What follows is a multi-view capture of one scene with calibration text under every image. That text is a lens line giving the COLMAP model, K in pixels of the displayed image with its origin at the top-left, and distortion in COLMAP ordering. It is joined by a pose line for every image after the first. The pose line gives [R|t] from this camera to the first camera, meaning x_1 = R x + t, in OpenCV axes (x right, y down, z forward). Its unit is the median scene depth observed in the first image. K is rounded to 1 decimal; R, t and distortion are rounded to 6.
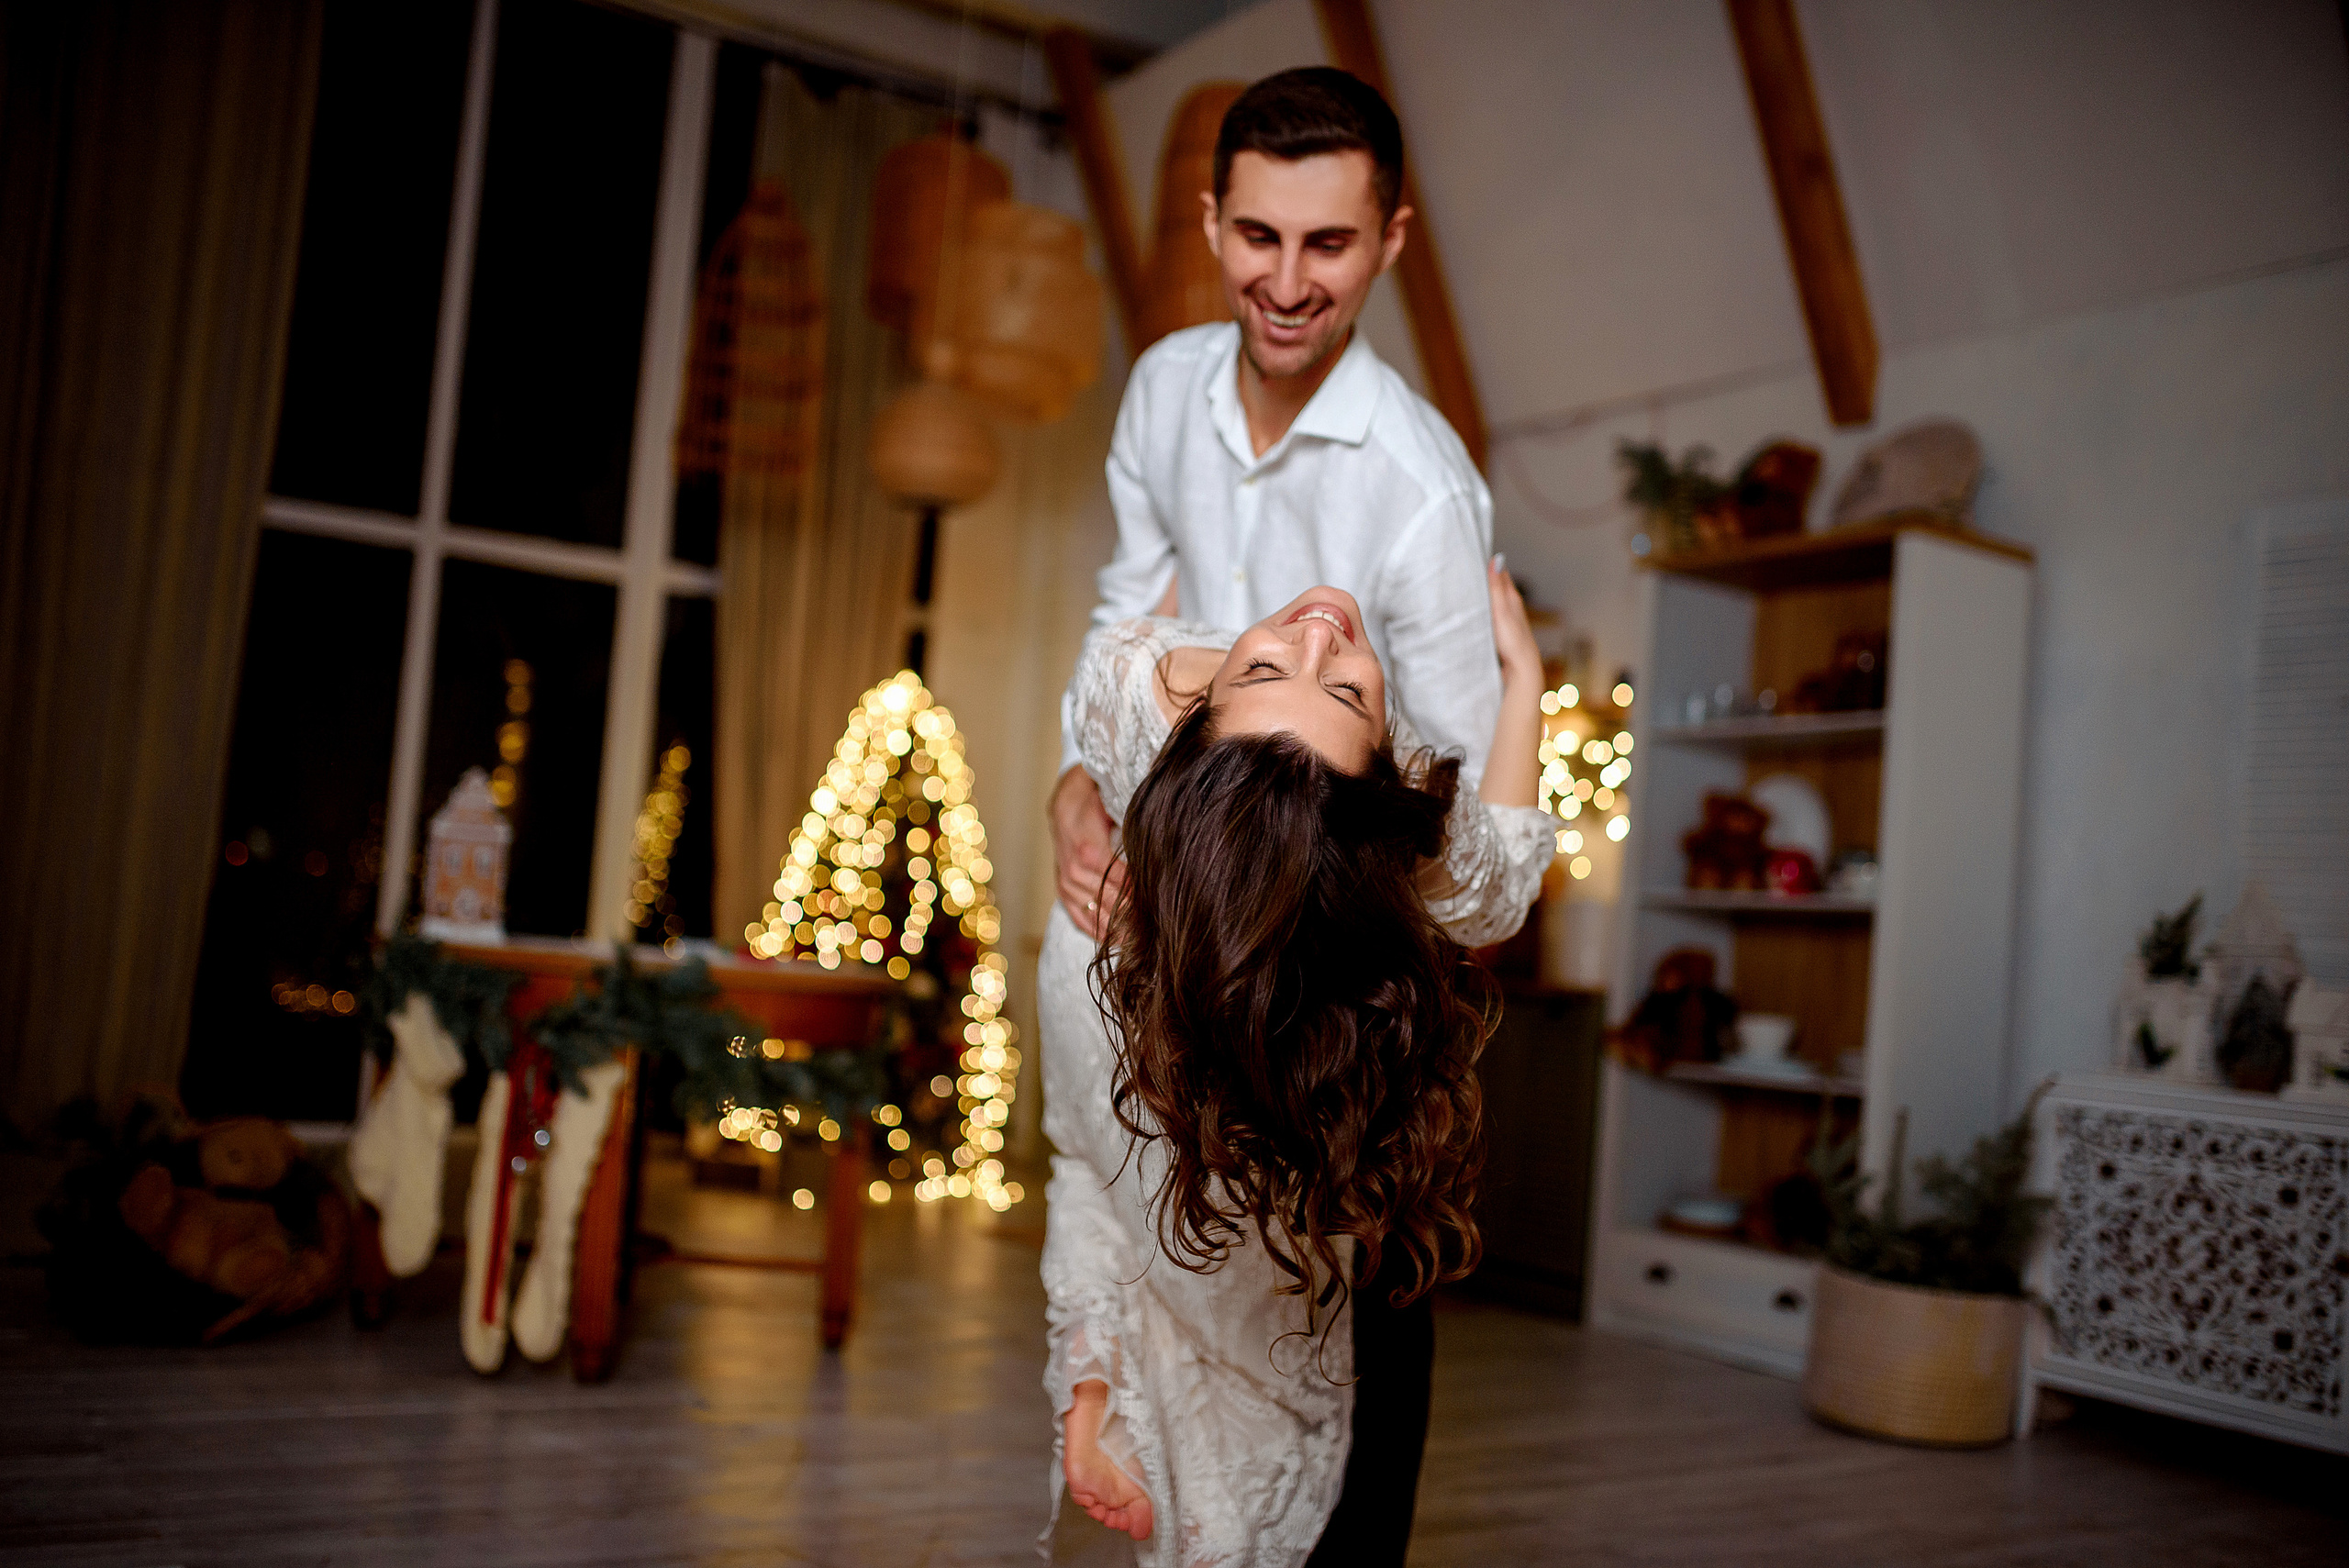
lens RADIAL K [[2270.7, 0, 1174.5], [0, 2270.7, 784.0], [0, 0, 1]] dist [-0.064058, 0.115782]
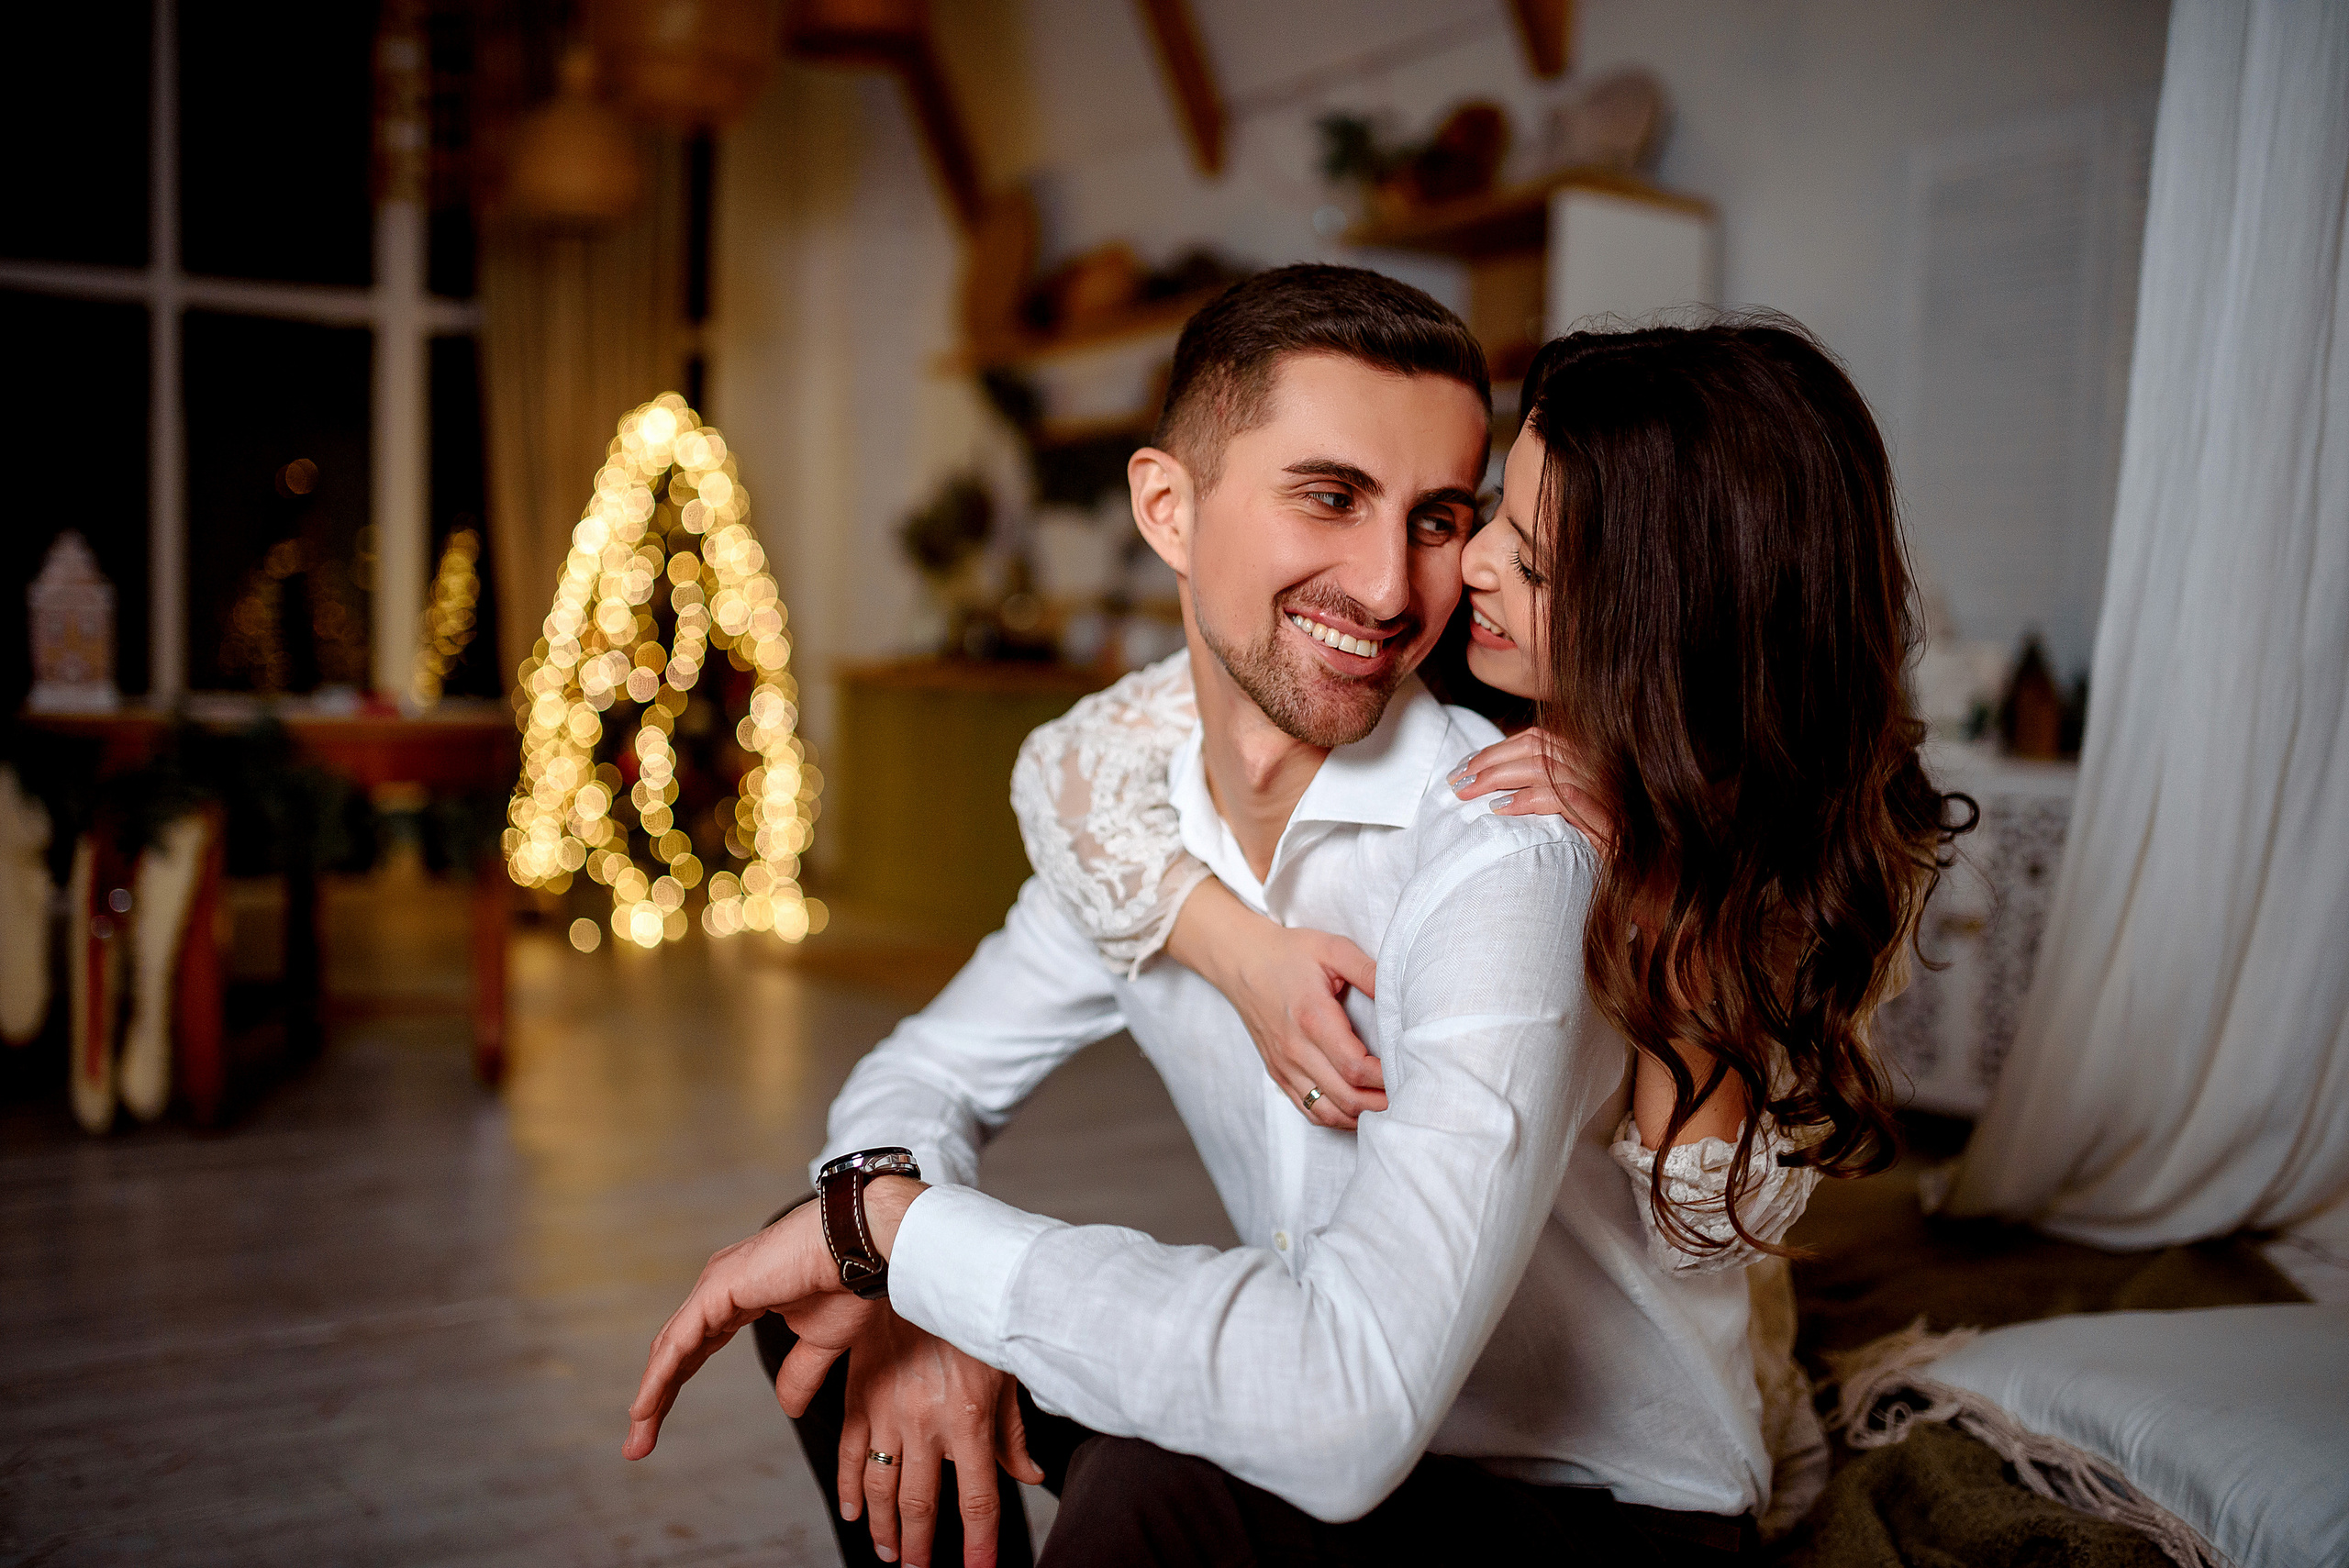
lens RADIAL K [[2270.7, 0, 1174.5], [0, 2270.7, 784.0], [0, 0, 1]] dist [-0.064058, 0.115782]
pose [[0.998215, -0.058732, -0.010838, 0.137721], [0.059639, 0.989876, 0.128793, 0.003931], [0.003164, -0.129210, 0.991612, 0.015434]]
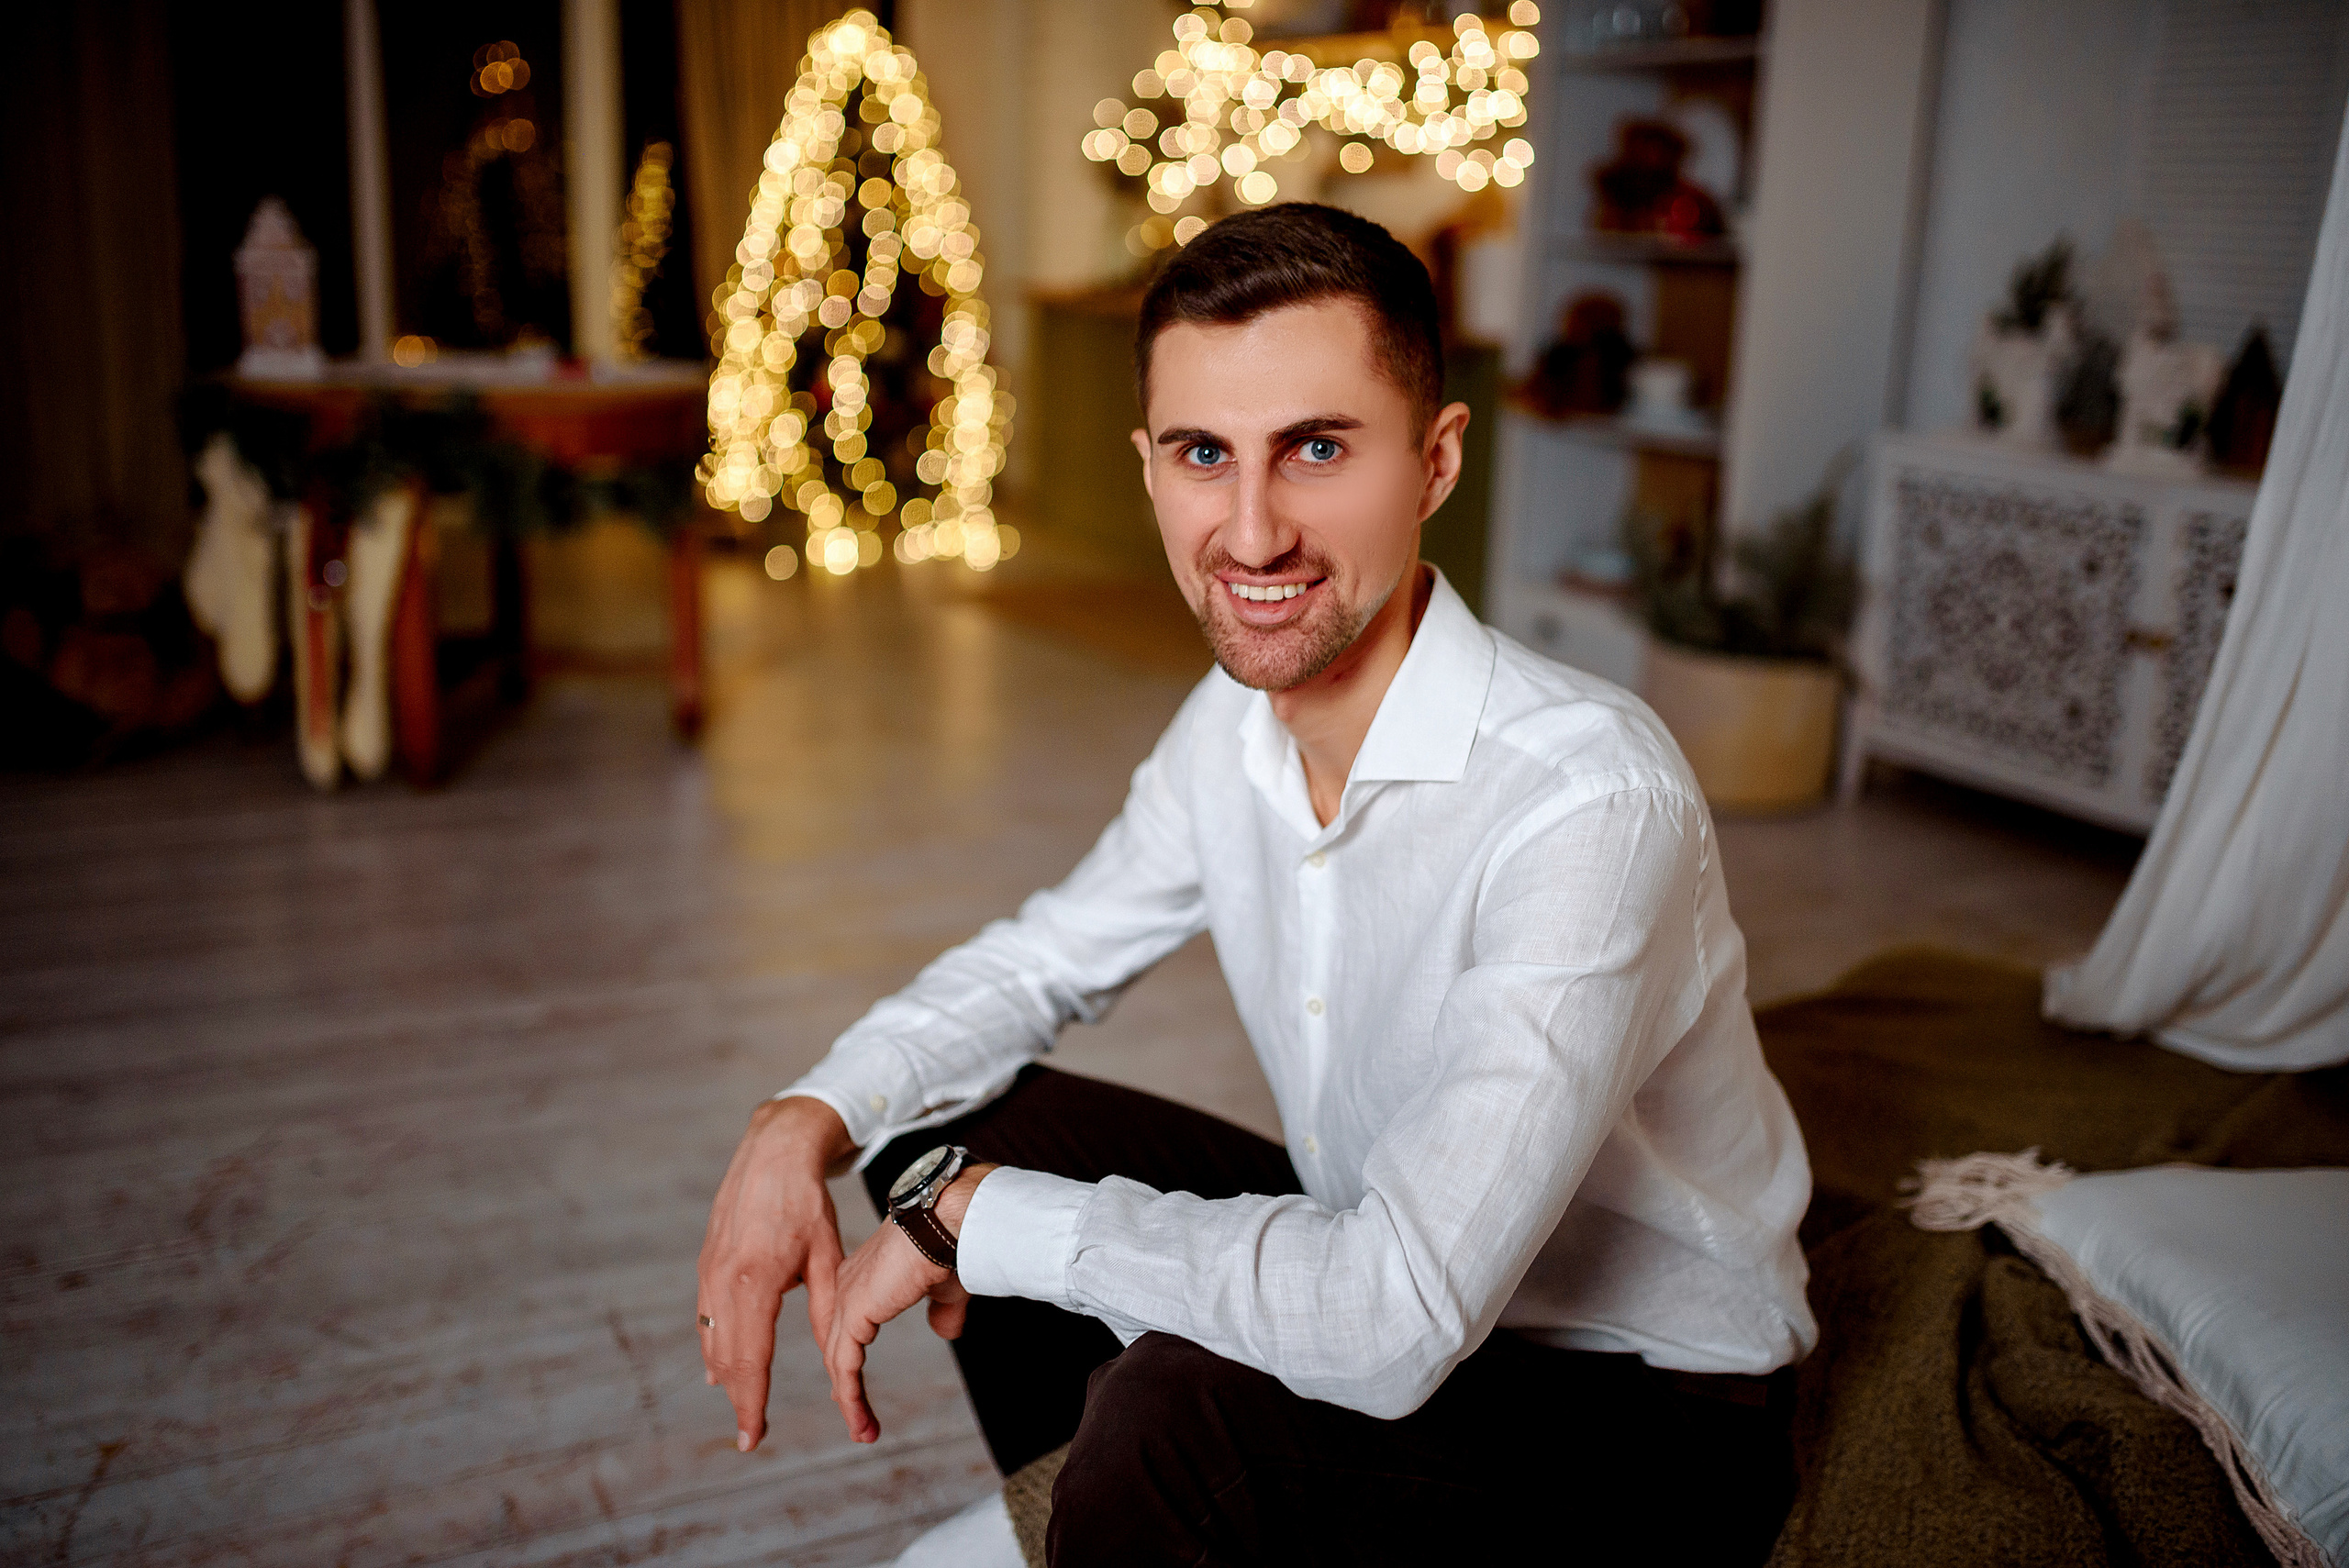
lens RADIAL K [[2270.7, 0, 1174.5], [0, 2270.7, 784.0], [0, 0, 1]] dist [-0.064058, 0.115782]
pose [[0.993984, -0.022584, -0.107169, 0.149228], [0.054710, 0.950067, 0.307214, -0.033845], [0.094880, -0.311229, 0.945587, 0.014652]]
